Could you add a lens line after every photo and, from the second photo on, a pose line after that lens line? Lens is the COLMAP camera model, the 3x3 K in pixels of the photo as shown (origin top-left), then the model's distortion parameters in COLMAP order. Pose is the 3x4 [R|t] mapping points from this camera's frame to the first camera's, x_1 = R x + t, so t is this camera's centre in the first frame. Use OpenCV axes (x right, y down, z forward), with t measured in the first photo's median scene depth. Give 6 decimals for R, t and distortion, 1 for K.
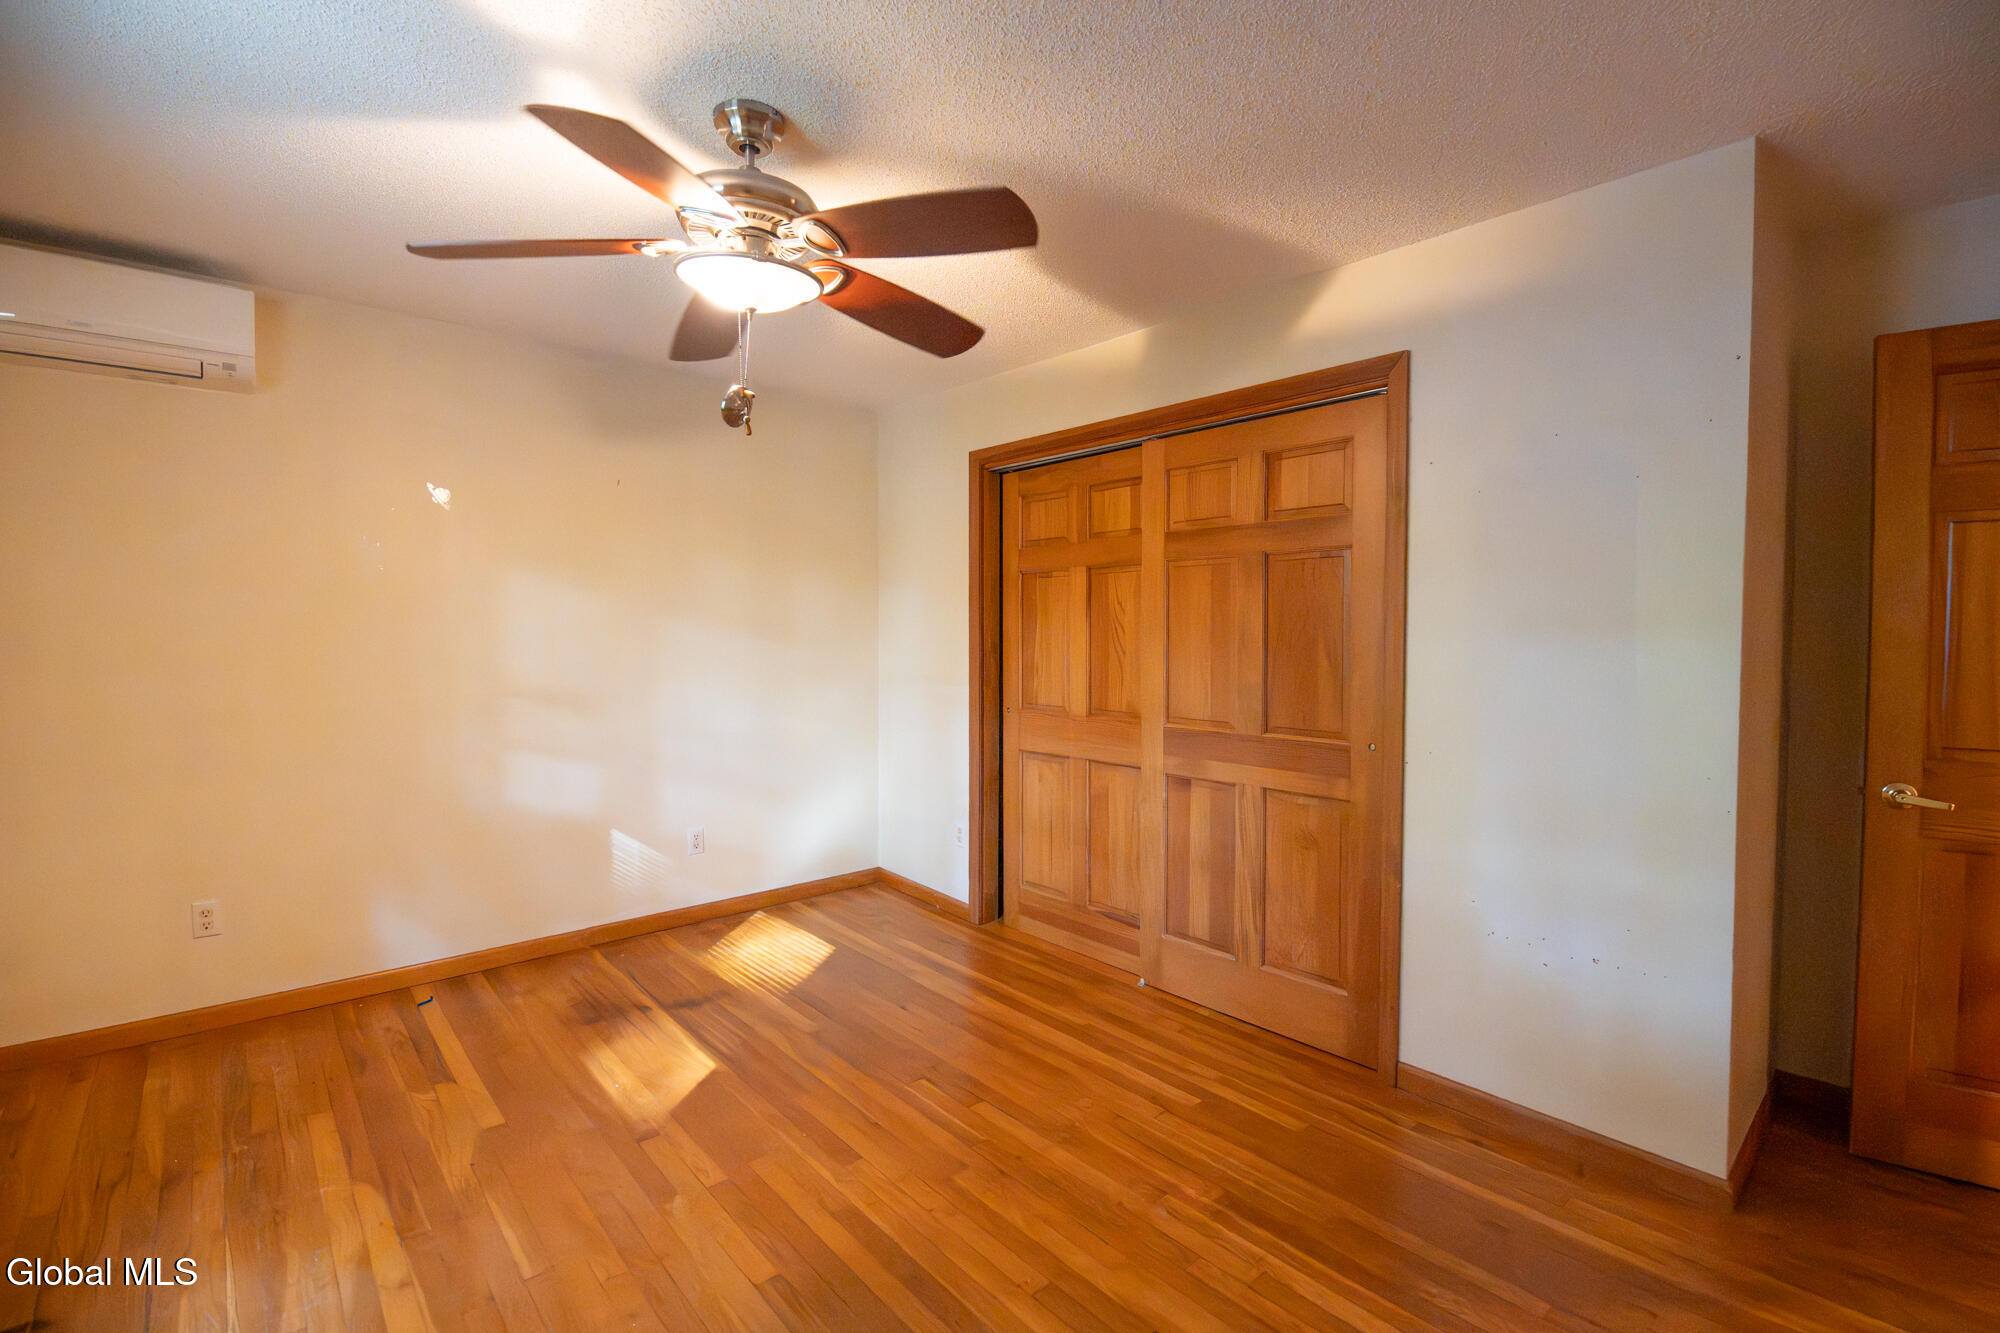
lens RADIAL K [[873.8, 0, 1016.3], [0, 873.8, 671.2], [0, 0, 1]] dist [0.001094, -0.010606]
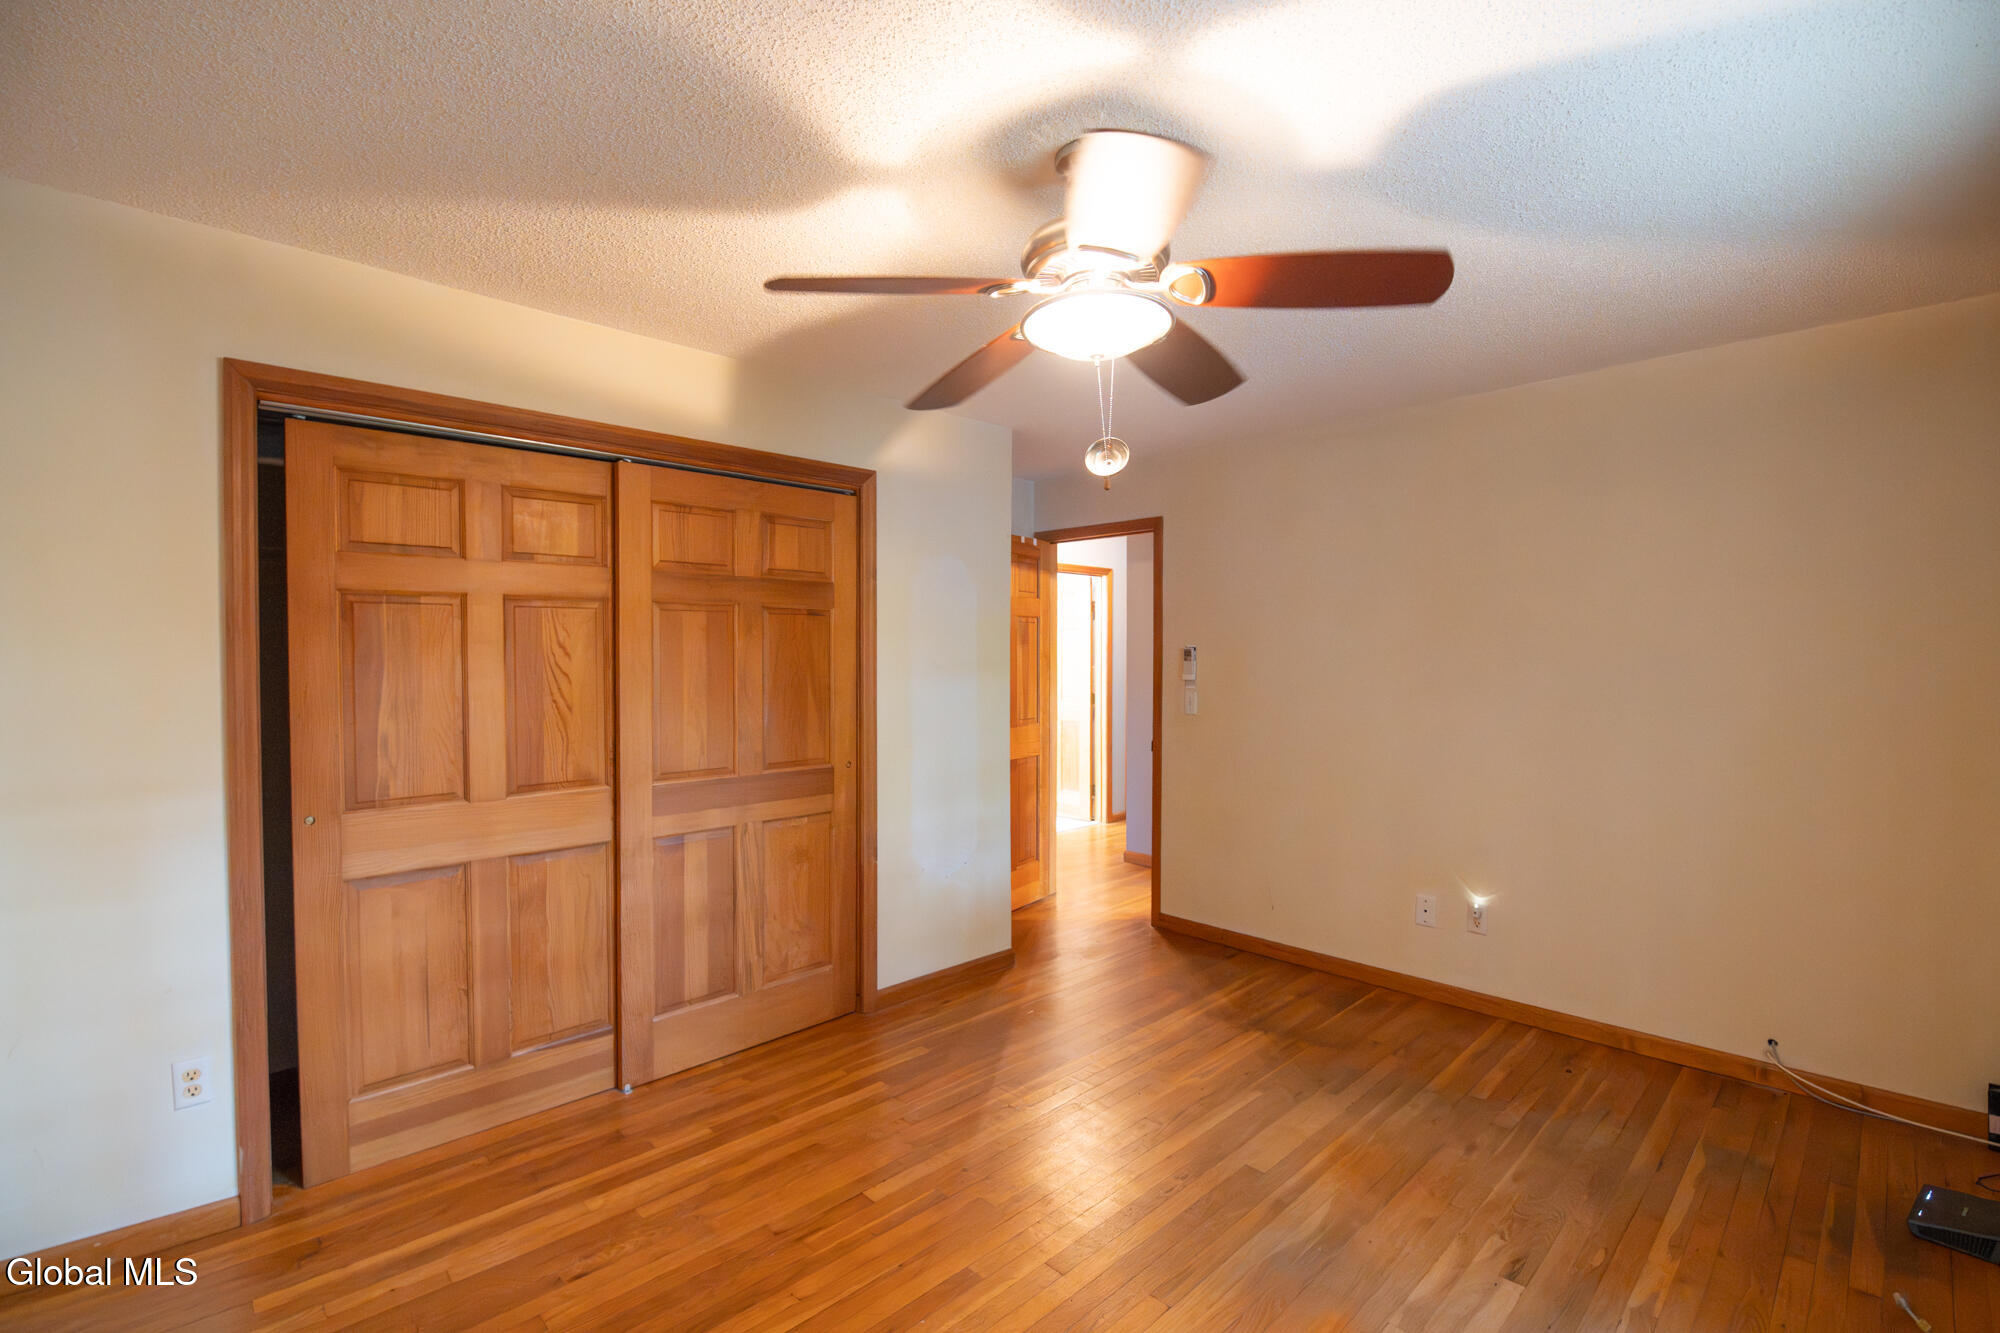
lens RADIAL K [[873.8, 0, 1016.3], [0, 873.8, 671.2], [0, 0, 1]] dist [0.001094, -0.010606]
pose [[-0.026932, -0.027725, 0.999253, -0.779106], [0.044804, 0.998577, 0.028913, -0.067119], [-0.998633, 0.045549, -0.025651, 0.681286]]
